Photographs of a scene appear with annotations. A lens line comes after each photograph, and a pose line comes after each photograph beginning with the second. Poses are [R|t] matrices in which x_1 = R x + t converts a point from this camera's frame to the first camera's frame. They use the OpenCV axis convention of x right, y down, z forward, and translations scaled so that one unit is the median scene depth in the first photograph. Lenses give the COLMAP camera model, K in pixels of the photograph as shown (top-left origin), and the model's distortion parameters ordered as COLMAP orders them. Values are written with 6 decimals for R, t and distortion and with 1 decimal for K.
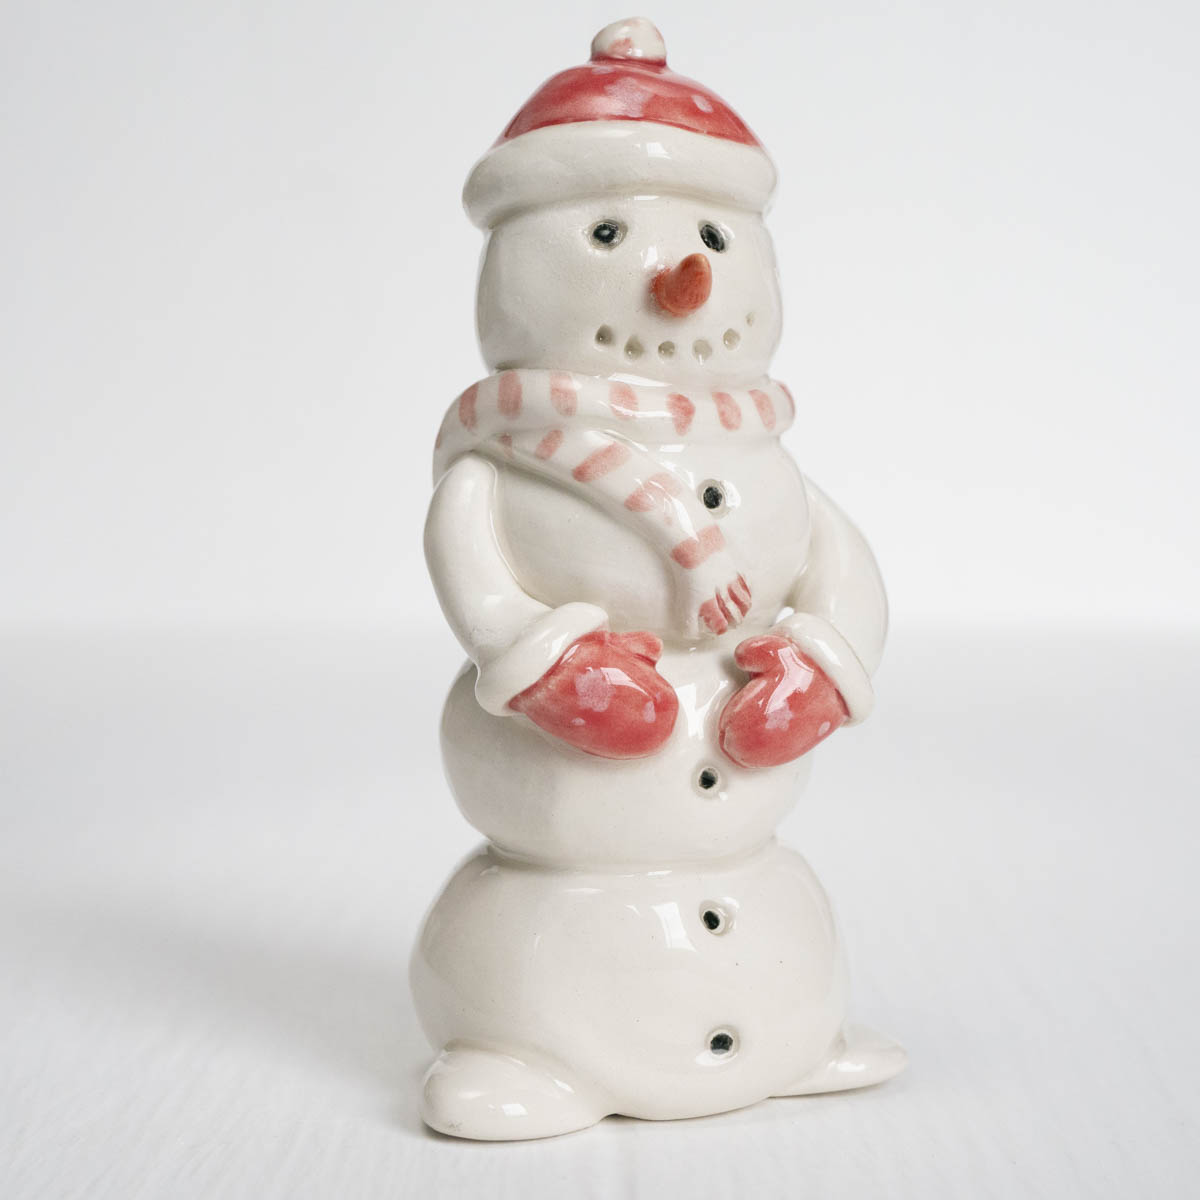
lens RADIAL K [[2555.0, 0, 600.0], [0, 2555.0, 600.0], [0, 0, 1]] dist [0.023045, 0.059722]
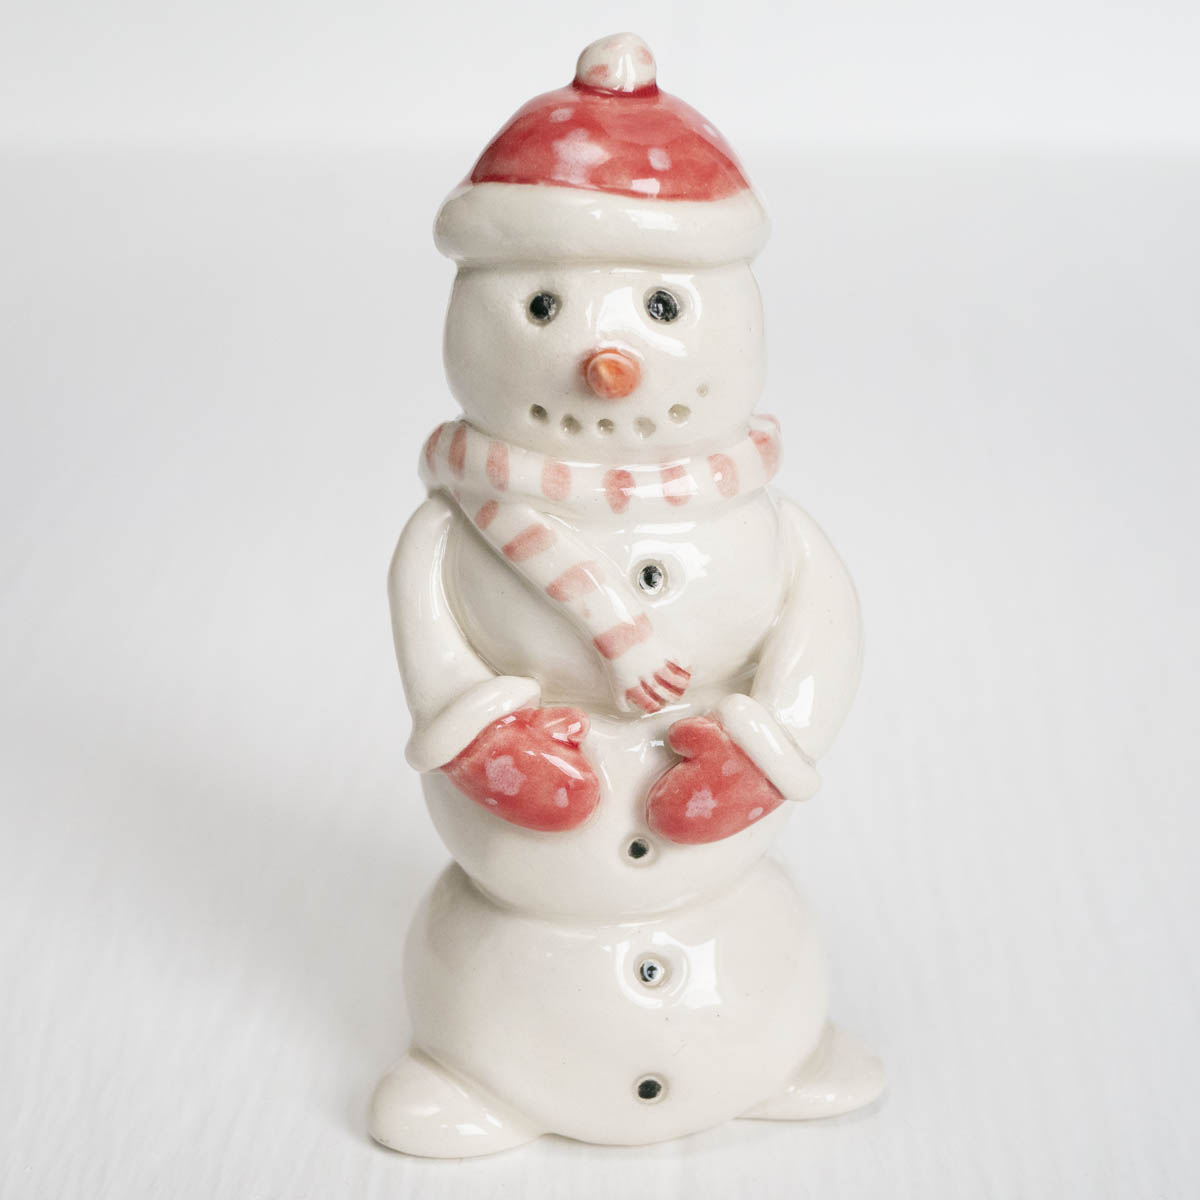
lens RADIAL K [[2555.0, 0, 600.0], [0, 2555.0, 600.0], [0, 0, 1]] dist [0.023045, 0.059722]
pose [[0.954705, 0.096578, -0.281446, 0.301759], [-0.018722, 0.963484, 0.267112, -0.292541], [0.296966, -0.249744, 0.921650, 0.098337]]
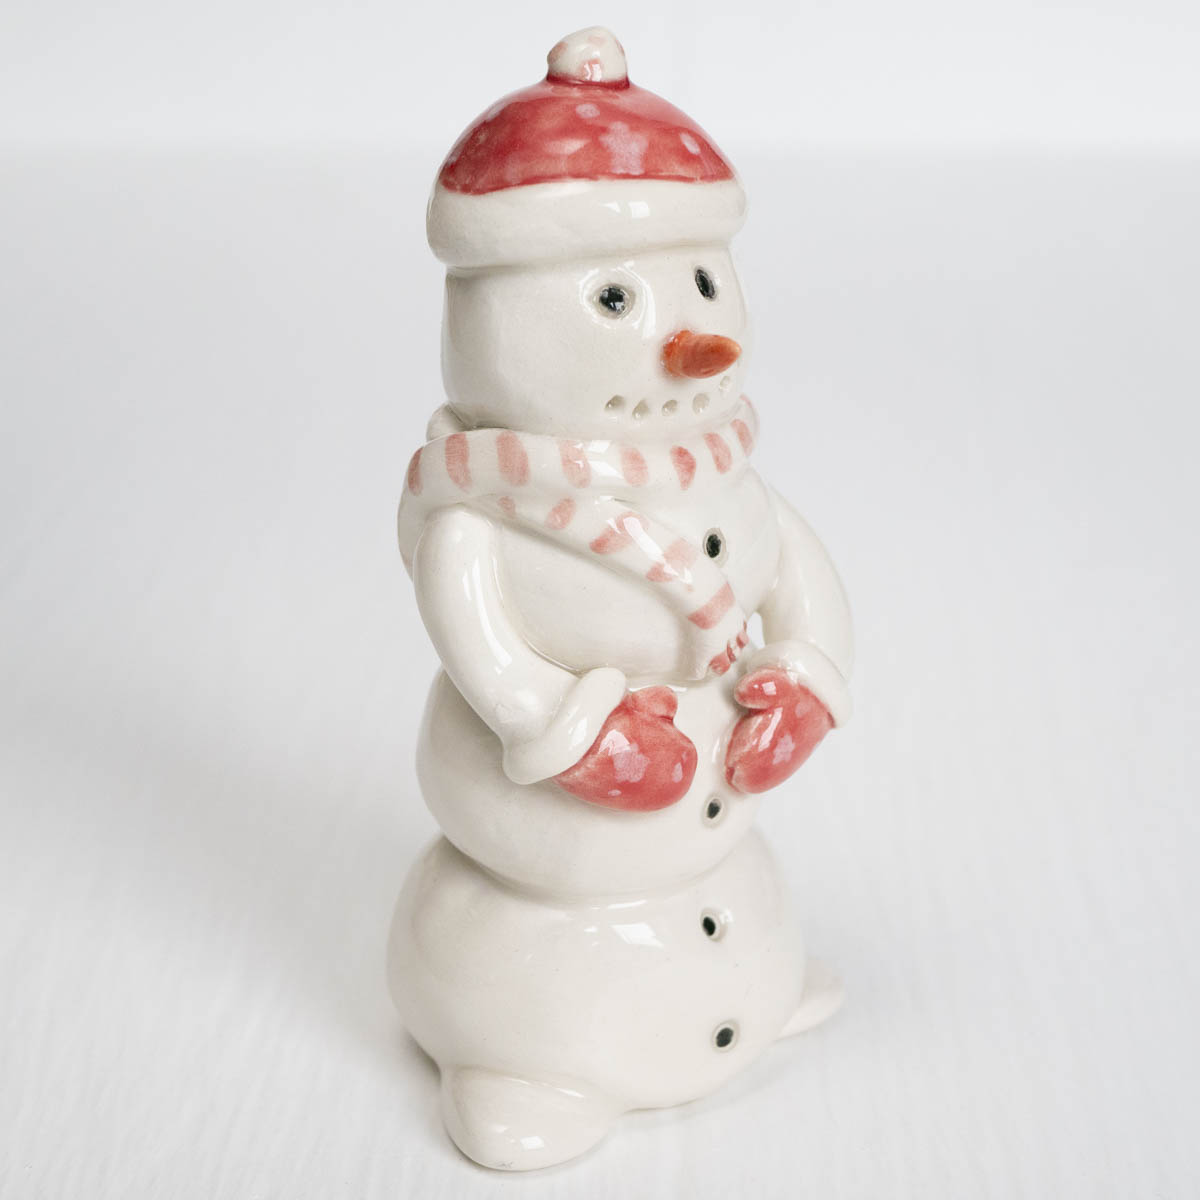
lens RADIAL K [[2555.0, 0, 600.0], [0, 2555.0, 600.0], [0, 0, 1]] dist [0.023045, 0.059722]
pose [[0.958787, -0.100332, 0.265820, -0.270736], [0.024687, 0.961455, 0.273852, -0.298538], [-0.283050, -0.256003, 0.924308, 0.075856]]
